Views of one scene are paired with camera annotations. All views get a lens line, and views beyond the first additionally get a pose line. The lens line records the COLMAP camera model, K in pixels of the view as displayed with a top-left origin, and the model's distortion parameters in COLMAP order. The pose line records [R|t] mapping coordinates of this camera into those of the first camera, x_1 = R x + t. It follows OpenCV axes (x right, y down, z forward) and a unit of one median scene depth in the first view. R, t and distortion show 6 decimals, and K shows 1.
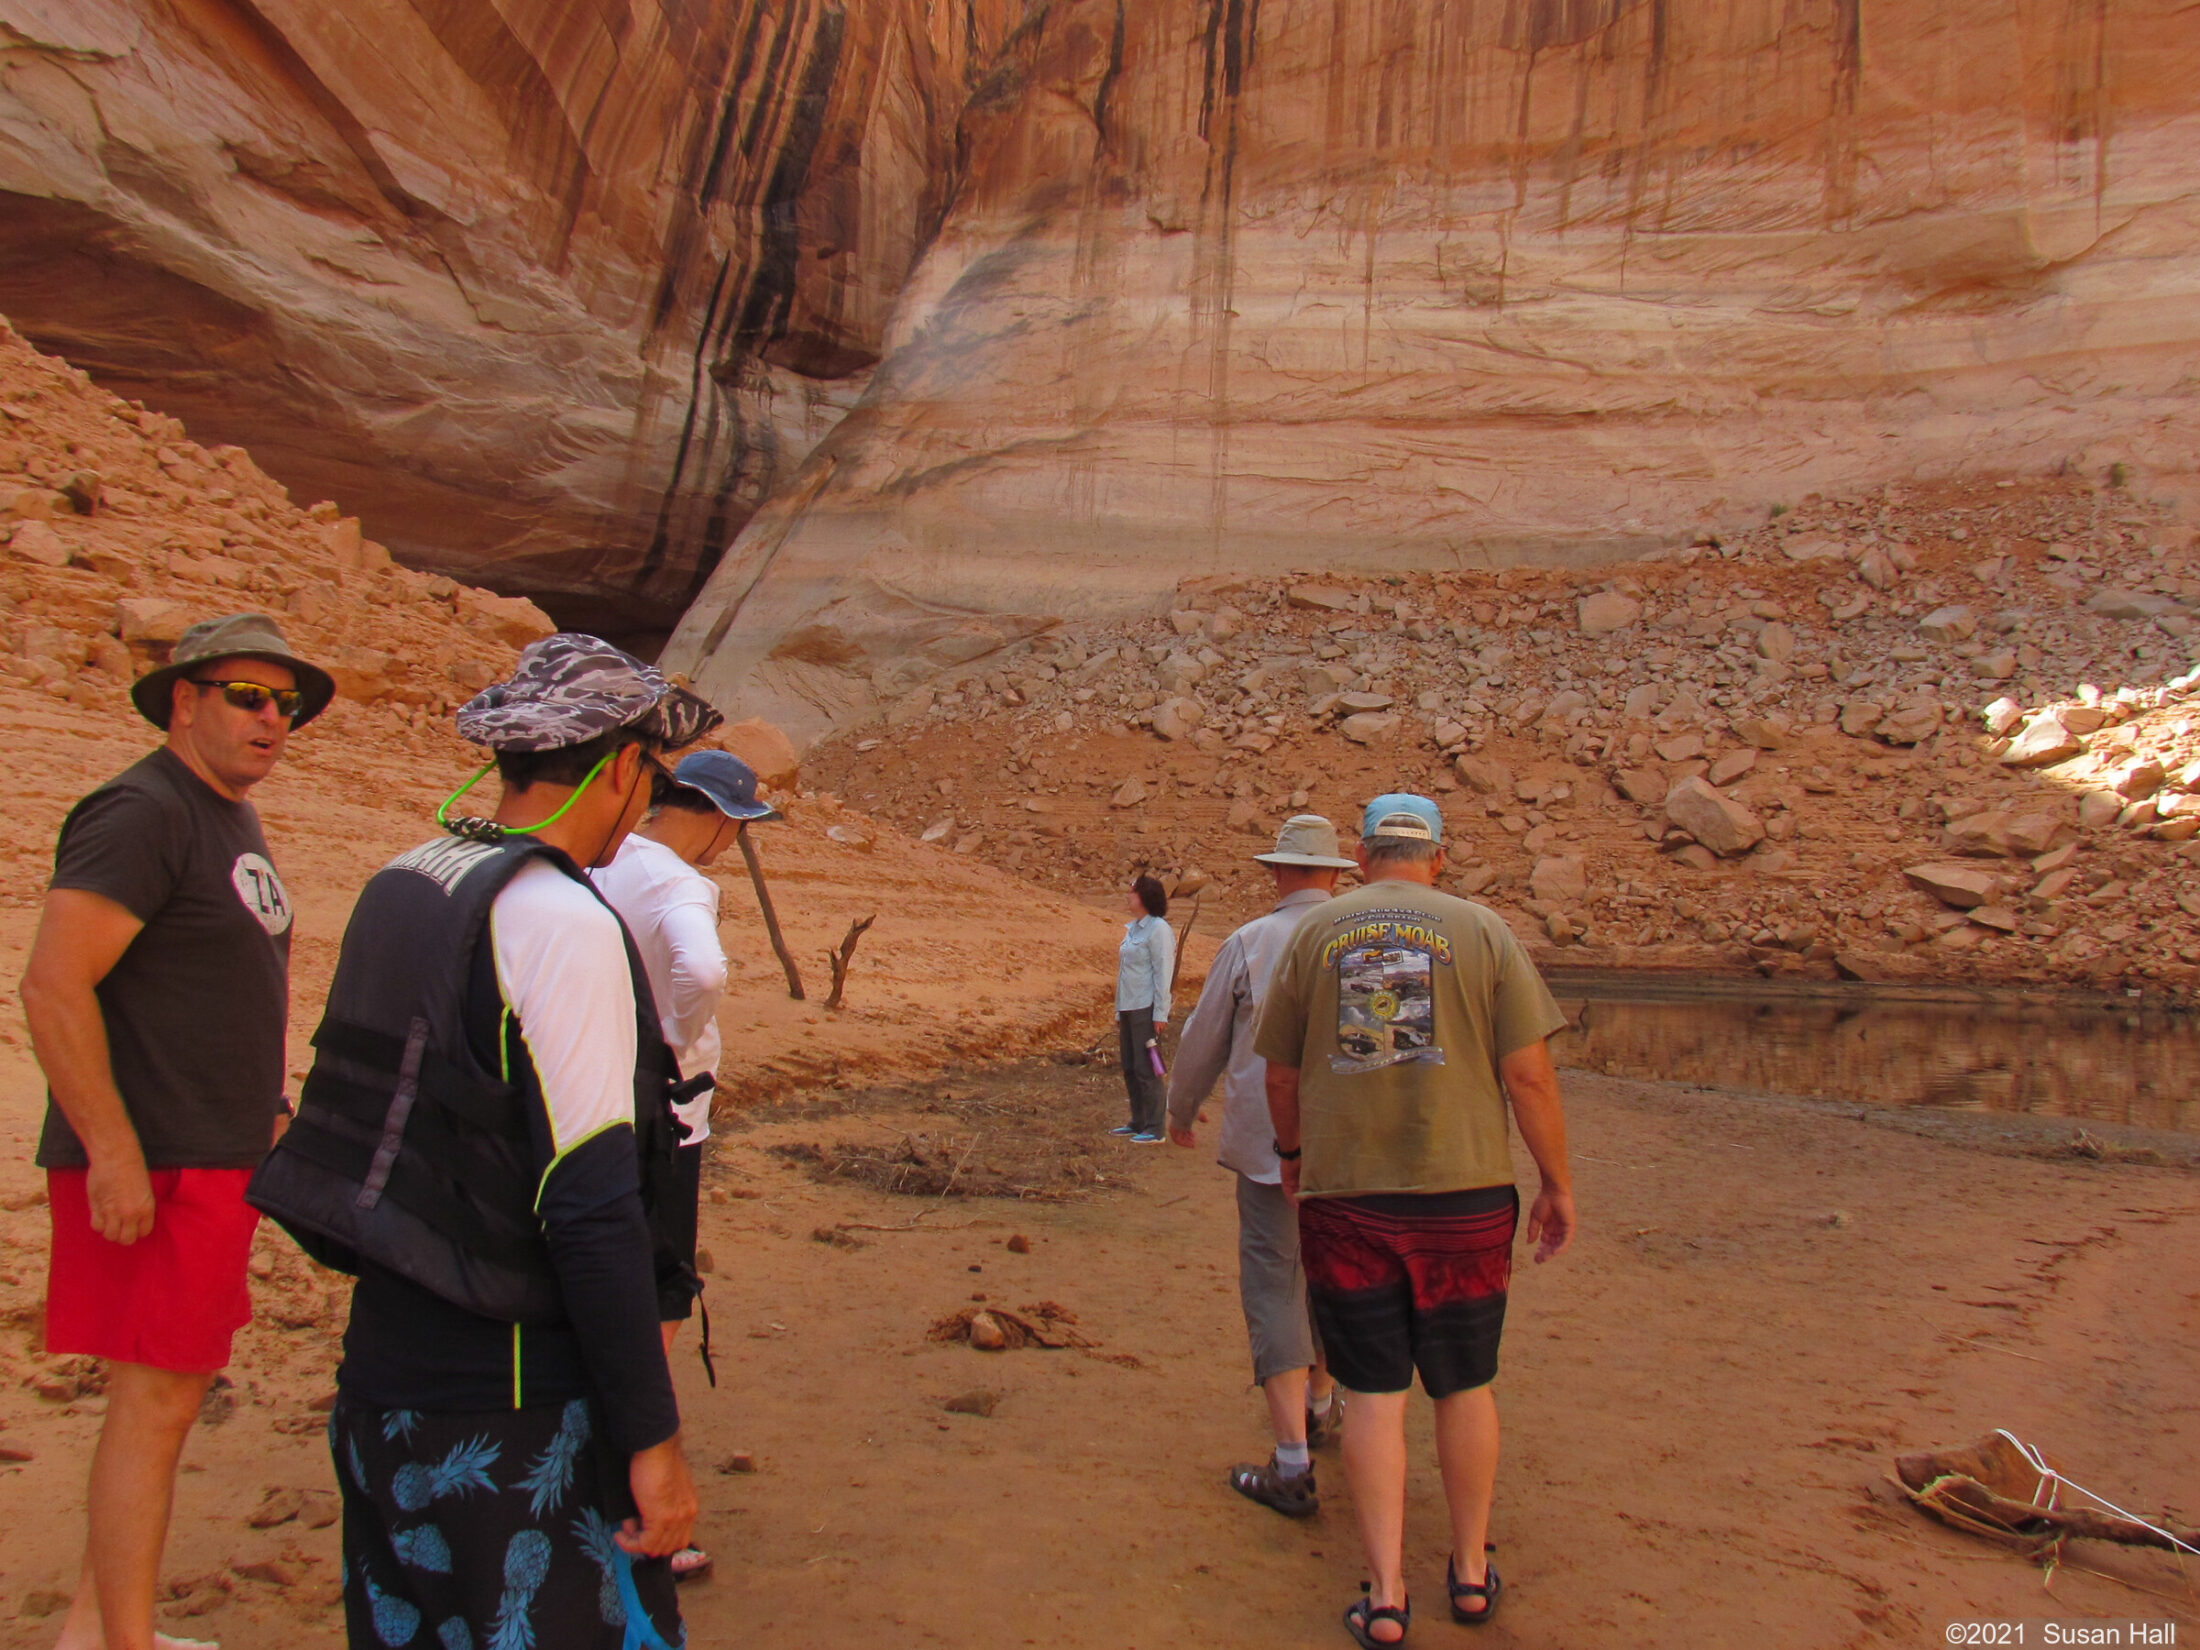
lens RADIAL K [[1589.8, 0, 1100.0], [0, 1589.8, 825.0], [0, 0, 1]] dist [-0.001072, 0.006230]
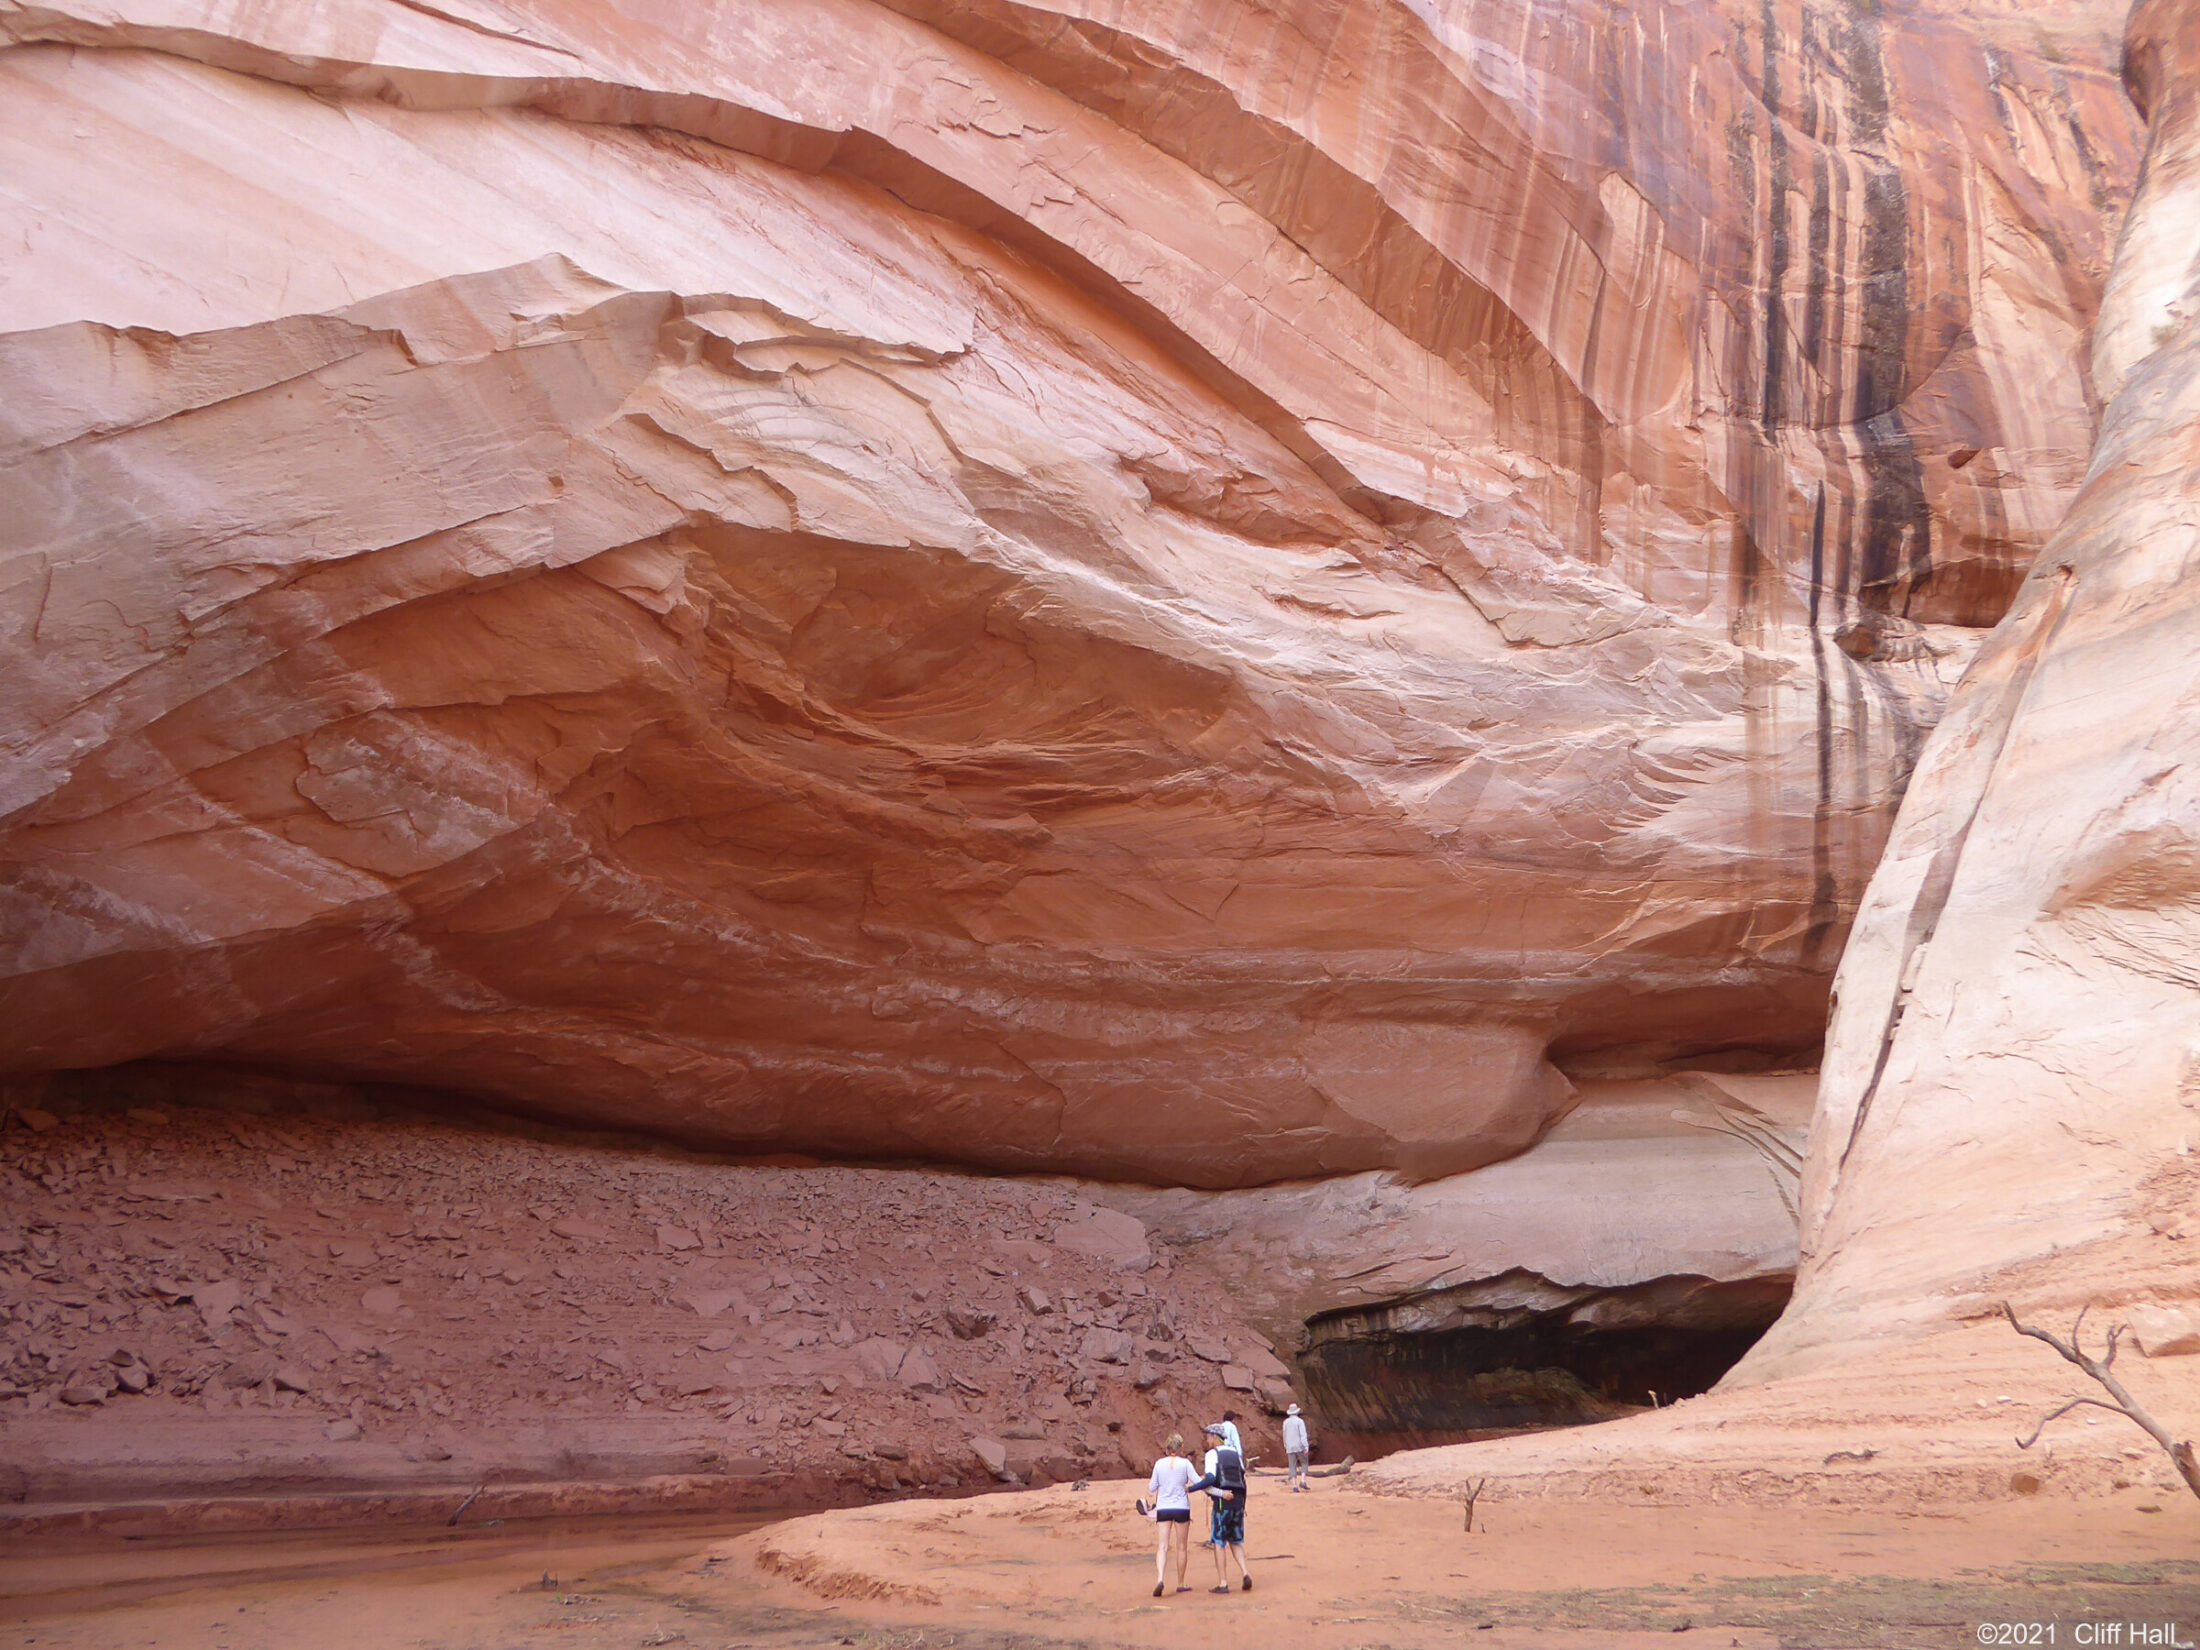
lens RADIAL K [[1580.4, 0, 1100.0], [0, 1580.4, 825.0], [0, 0, 1]] dist [-0.030344, 0.013466]
pose [[0.729618, -0.295241, -0.616839, -0.084703], [0.085827, 0.934404, -0.345720, 0.013834], [0.678448, 0.199302, 0.707097, 0.327394]]
